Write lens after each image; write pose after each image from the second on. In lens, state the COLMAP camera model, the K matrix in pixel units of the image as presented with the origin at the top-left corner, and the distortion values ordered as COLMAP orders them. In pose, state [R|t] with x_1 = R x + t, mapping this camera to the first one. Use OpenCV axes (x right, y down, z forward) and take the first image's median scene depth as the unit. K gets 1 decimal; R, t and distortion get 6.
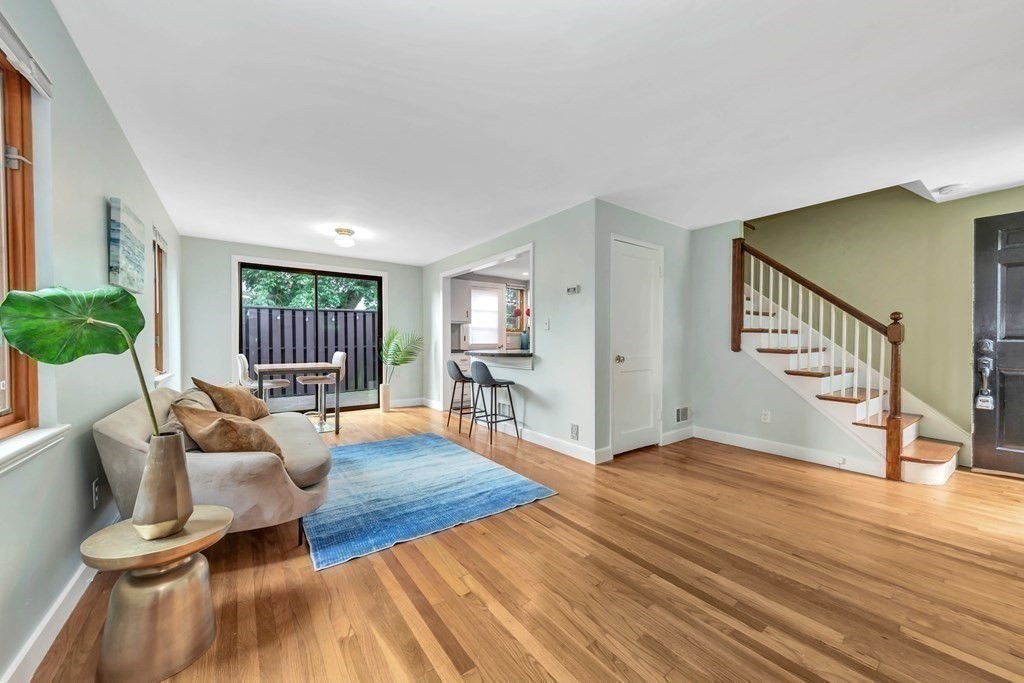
lens RADIAL K [[373.6, 0, 507.7], [0, 373.6, 346.4], [0, 0, 1]] dist [0.002249, -0.000126]
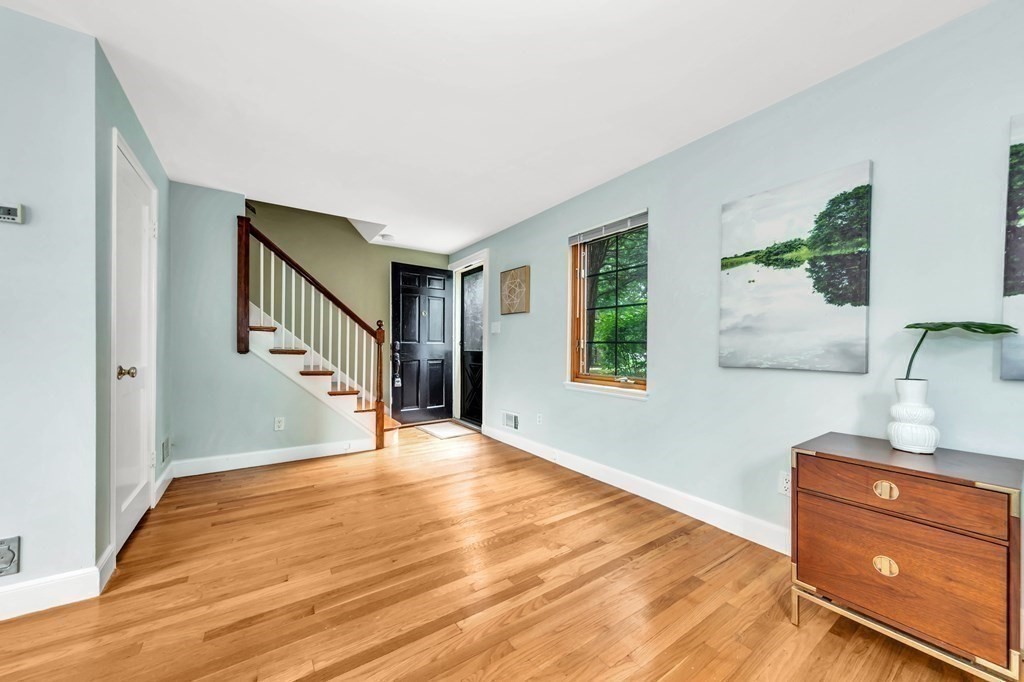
lens RADIAL K [[373.6, 0, 507.7], [0, 373.6, 345.9], [0, 0, 1]] dist [0.002249, -0.000126]
pose [[0.032447, -0.003430, 0.999468, -0.183683], [0.006310, 0.999975, 0.003227, -0.001975], [-0.999454, 0.006202, 0.032468, 0.369002]]
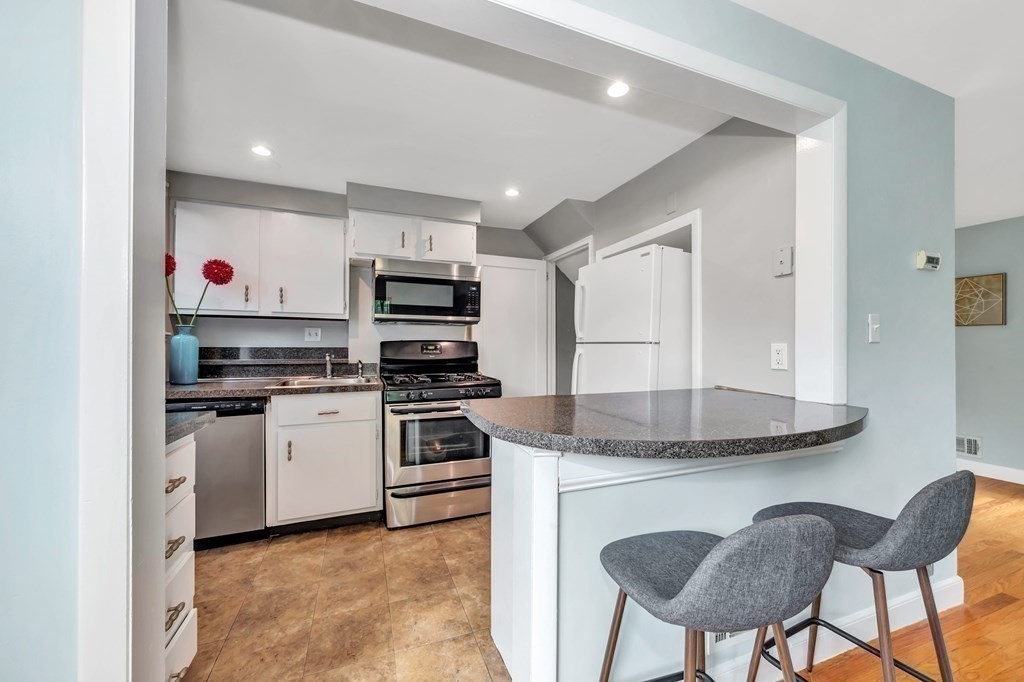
lens RADIAL K [[385.1, 0, 509.7], [0, 385.1, 344.2], [0, 0, 1]] dist [0.011135, -0.000046]
pose [[0.249147, 0.007055, 0.968440, -0.367707], [0.007521, 0.999929, -0.009219, -0.039834], [-0.968436, 0.009581, 0.249076, 1.191314]]
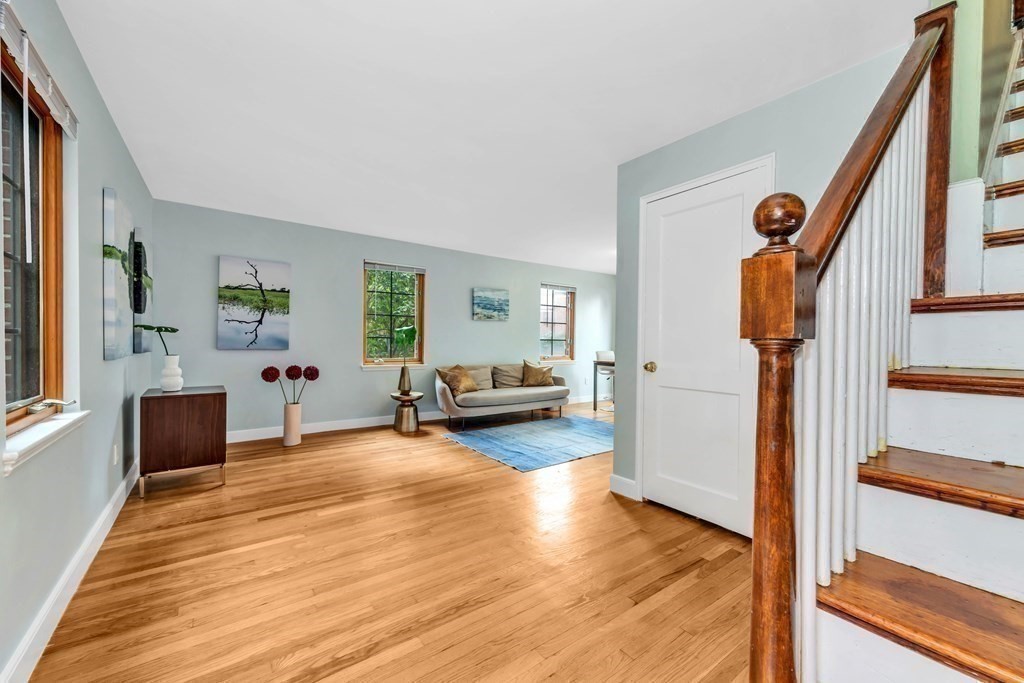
lens RADIAL K [[403.0, 0, 506.9], [0, 403.0, 344.1], [0, 0, 1]] dist [0.008321, 0.000071]
pose [[-0.004244, 0.003370, -0.999985, 0.910328], [-0.024377, 0.999697, 0.003472, -0.004720], [0.999694, 0.024391, -0.004160, 0.617623]]
